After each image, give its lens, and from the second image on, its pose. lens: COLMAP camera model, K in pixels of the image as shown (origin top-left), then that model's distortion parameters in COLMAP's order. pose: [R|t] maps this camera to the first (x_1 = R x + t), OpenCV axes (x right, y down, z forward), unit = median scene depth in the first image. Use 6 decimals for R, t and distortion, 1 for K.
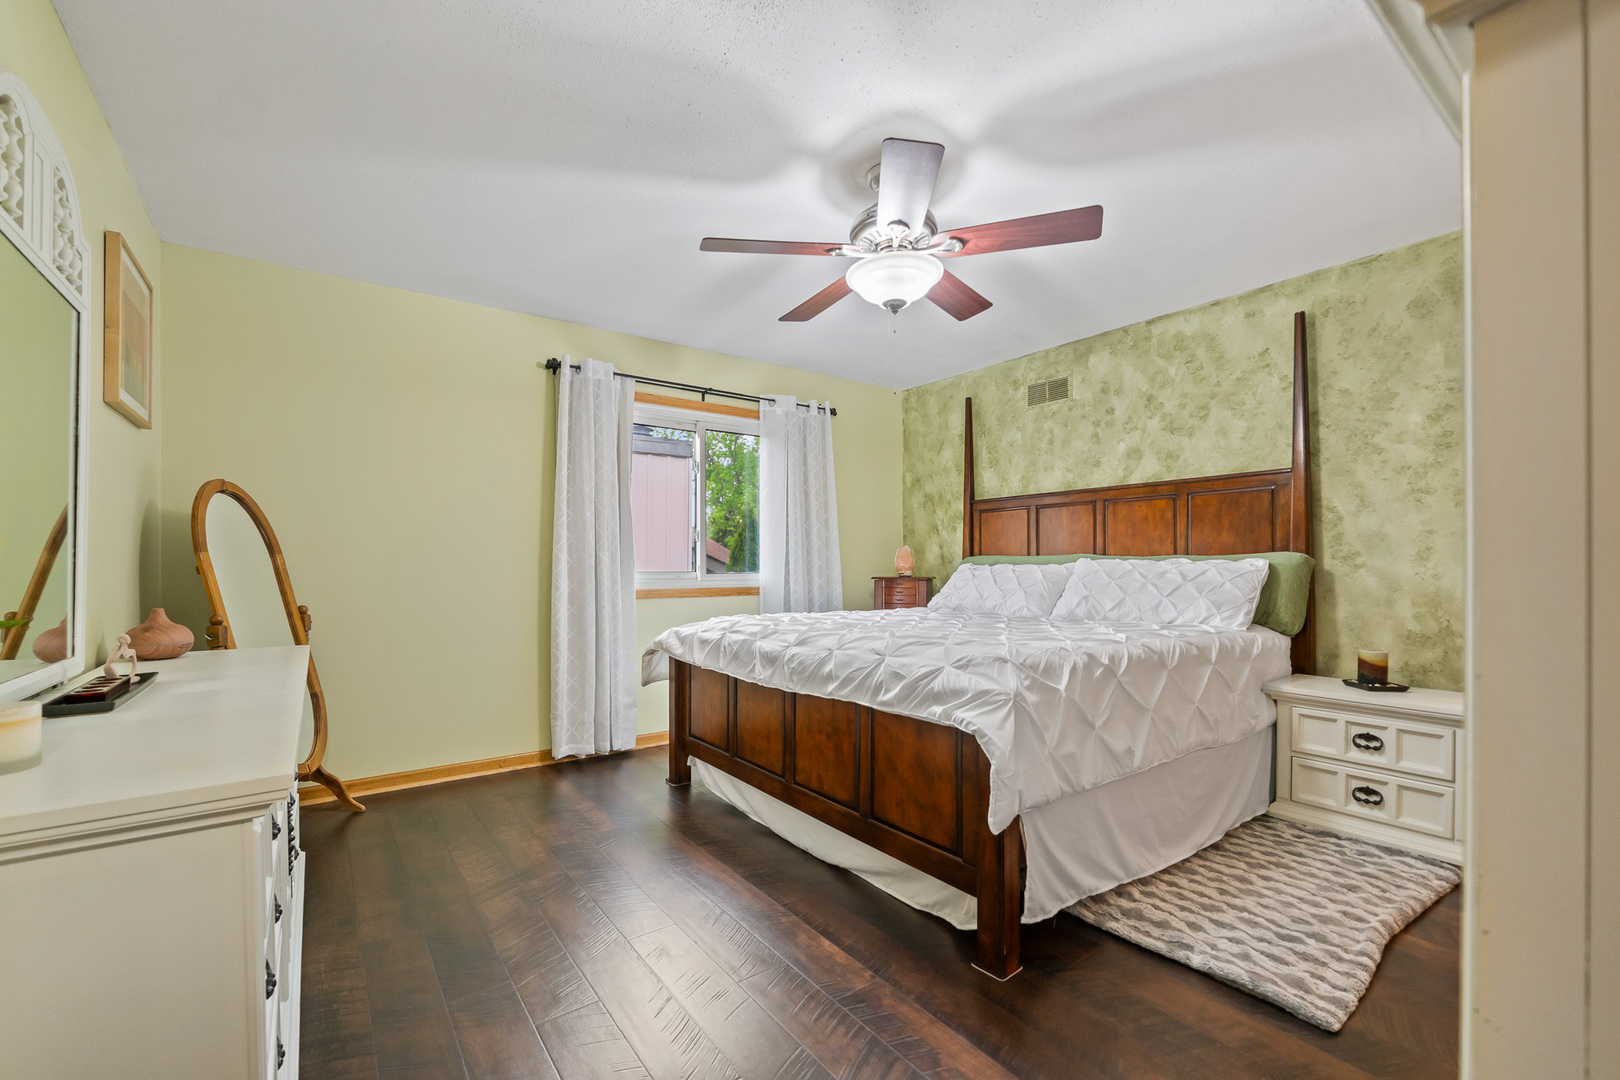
lens RADIAL K [[683.2, 0, 804.5], [0, 683.2, 565.8], [0, 0, 1]] dist [0.000768, 0.000059]
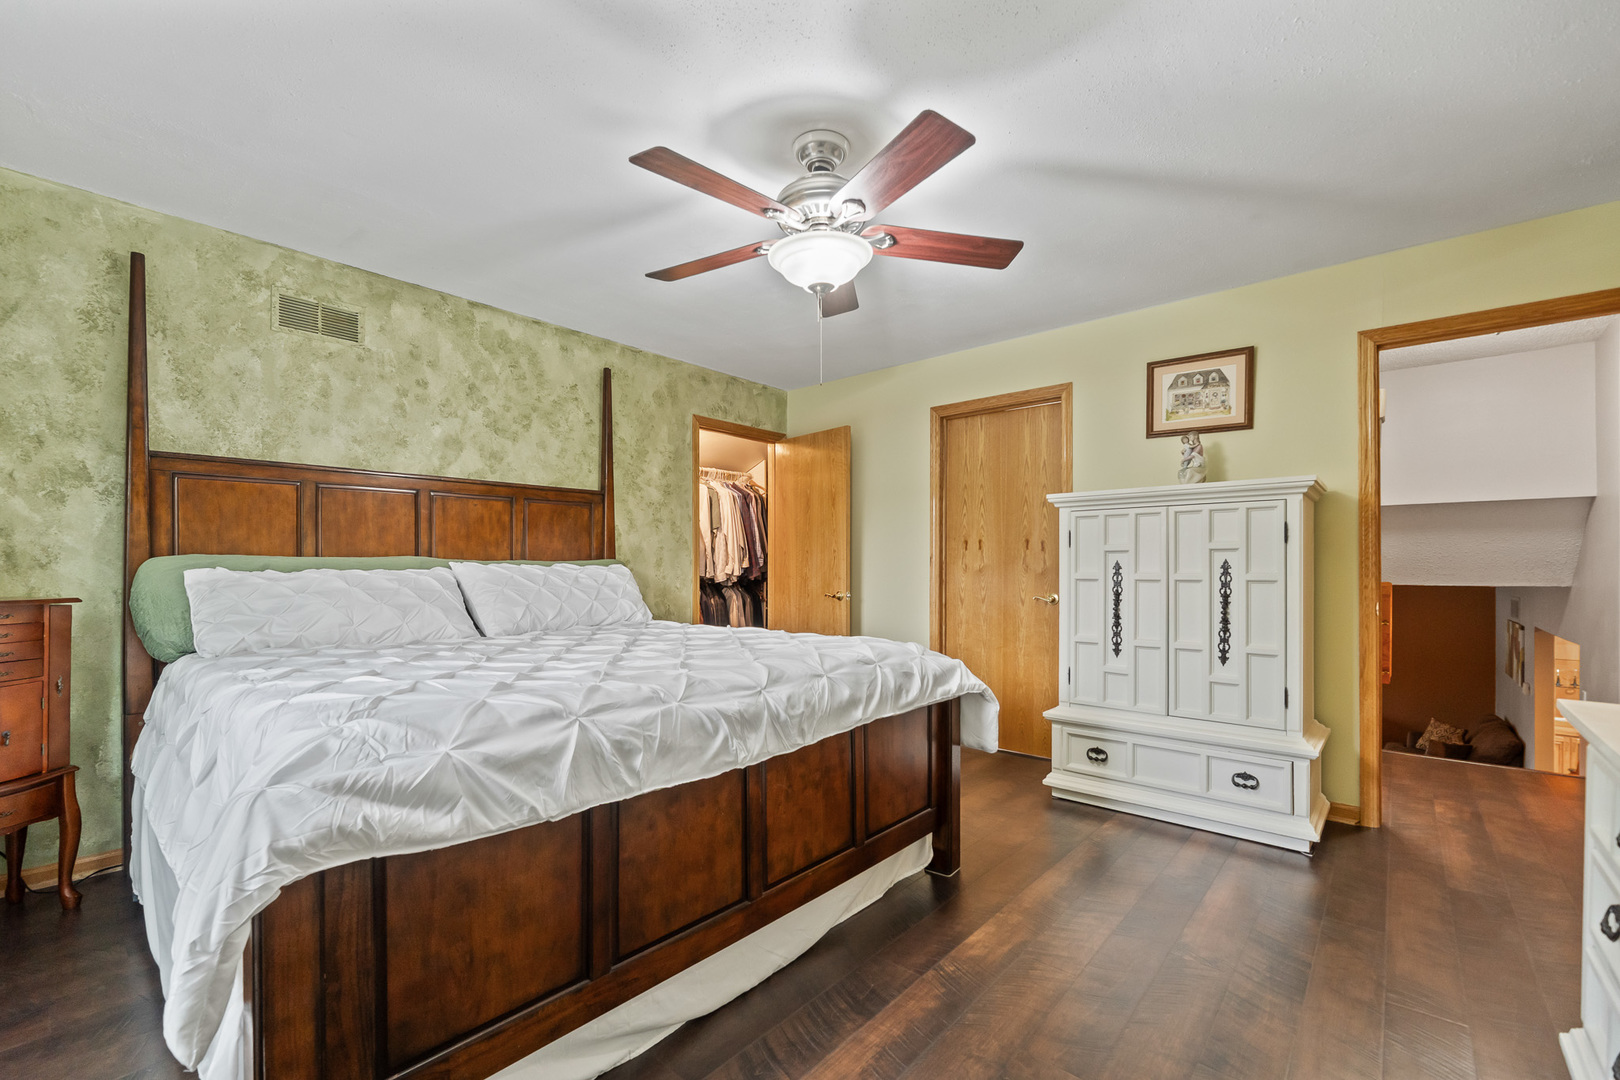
lens RADIAL K [[683.2, 0, 804.5], [0, 683.2, 565.8], [0, 0, 1]] dist [0.000768, 0.000059]
pose [[-0.211781, 0.004818, 0.977305, -0.492620], [0.002848, 0.999987, -0.004313, -0.002129], [-0.977313, 0.001870, -0.211792, 0.784954]]
